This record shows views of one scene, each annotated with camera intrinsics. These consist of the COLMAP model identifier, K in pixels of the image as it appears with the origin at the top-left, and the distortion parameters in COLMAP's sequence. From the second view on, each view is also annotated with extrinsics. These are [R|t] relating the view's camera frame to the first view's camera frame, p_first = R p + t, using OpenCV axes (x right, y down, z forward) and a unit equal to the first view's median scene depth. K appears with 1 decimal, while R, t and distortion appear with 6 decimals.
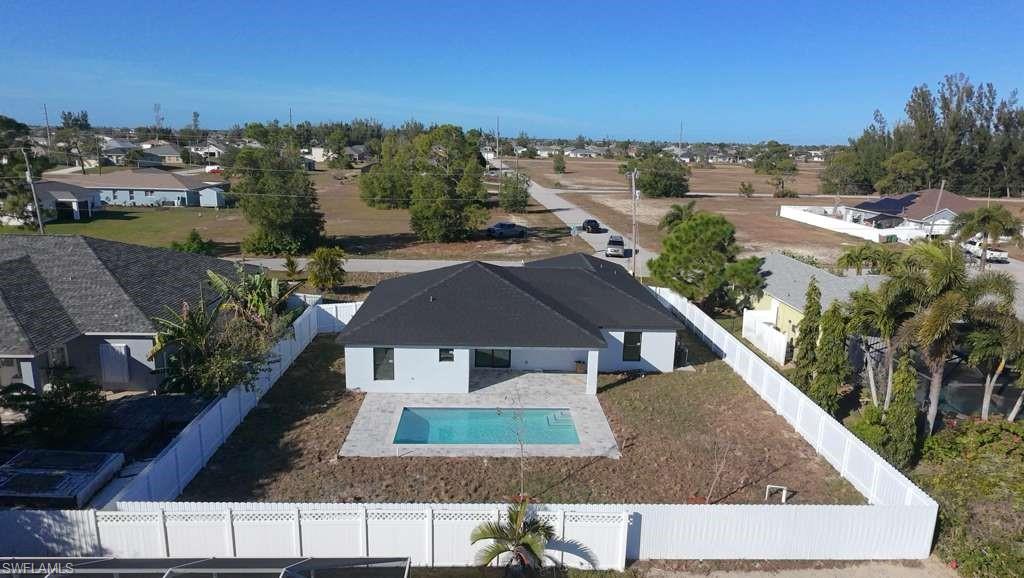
lens RADIAL K [[660.0, 0, 515.6], [0, 660.0, 286.1], [0, 0, 1]] dist [0.010244, -0.011400]
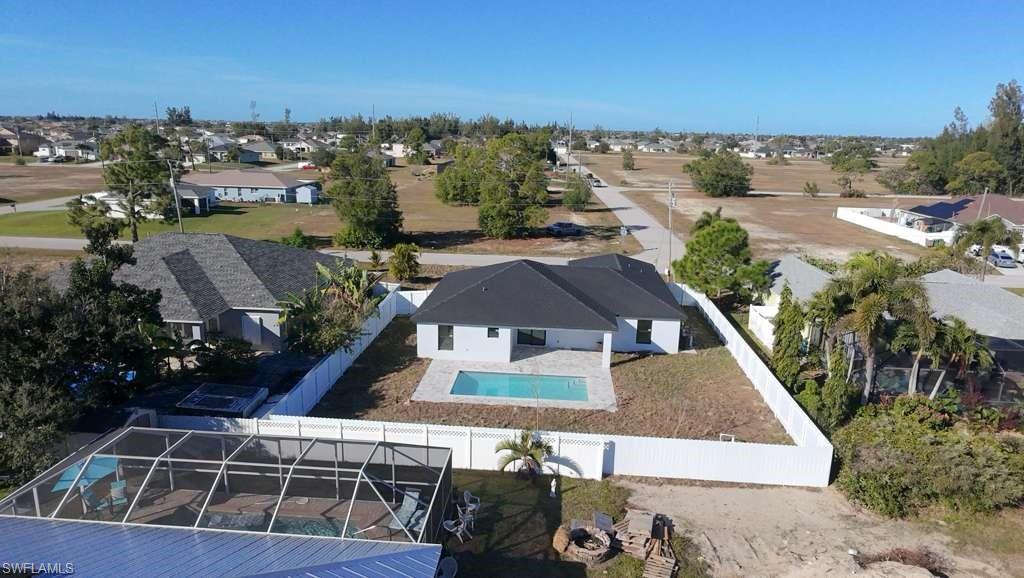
lens RADIAL K [[660.0, 0, 513.6], [0, 660.0, 288.7], [0, 0, 1]] dist [0.010244, -0.011400]
pose [[0.993295, 0.025928, -0.112660, 0.071392], [-0.024082, 0.999553, 0.017709, -0.005185], [0.113069, -0.014877, 0.993476, -0.256258]]
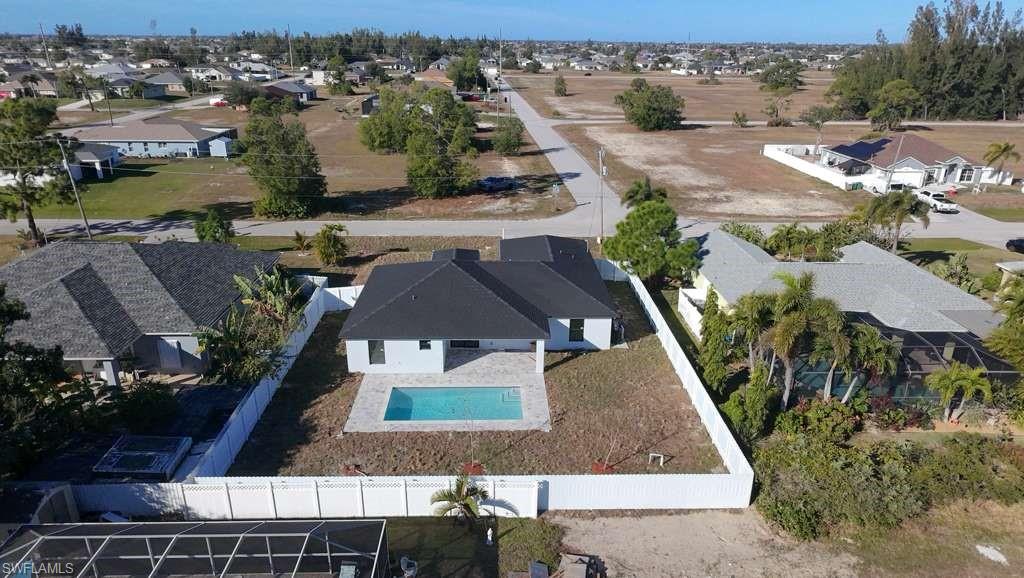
lens RADIAL K [[660.0, 0, 515.0], [0, 660.0, 290.9], [0, 0, 1]] dist [0.010244, -0.011400]
pose [[0.999806, -0.009675, -0.017153, 0.083023], [0.012054, 0.989424, 0.144548, -0.163770], [0.015573, -0.144726, 0.989349, -0.223805]]
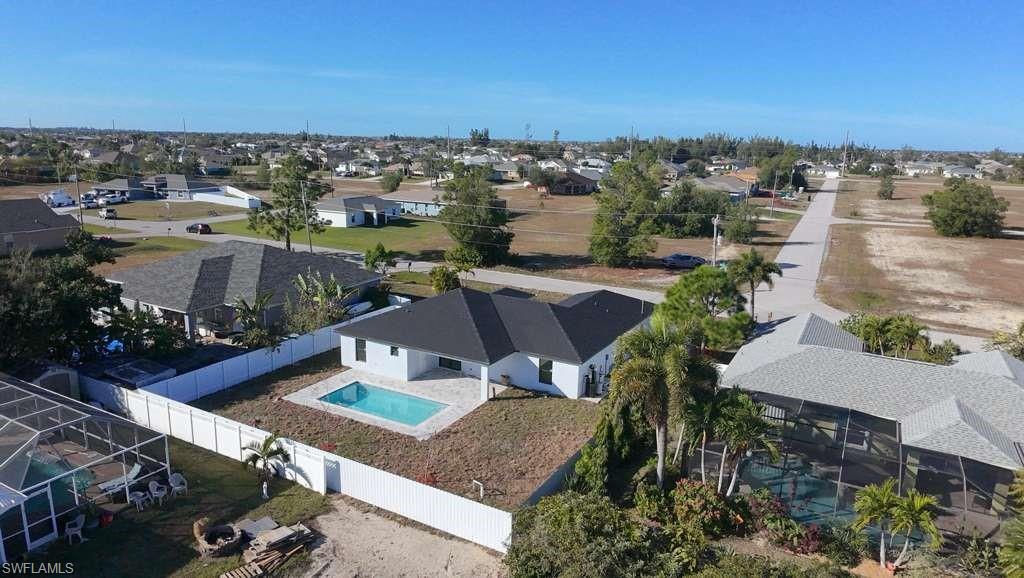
lens RADIAL K [[660.0, 0, 511.1], [0, 660.0, 293.2], [0, 0, 1]] dist [0.010244, -0.011400]
pose [[0.852002, 0.114548, -0.510854, 0.725041], [-0.116999, 0.992752, 0.027471, -0.076718], [0.510298, 0.036364, 0.859228, -0.073262]]
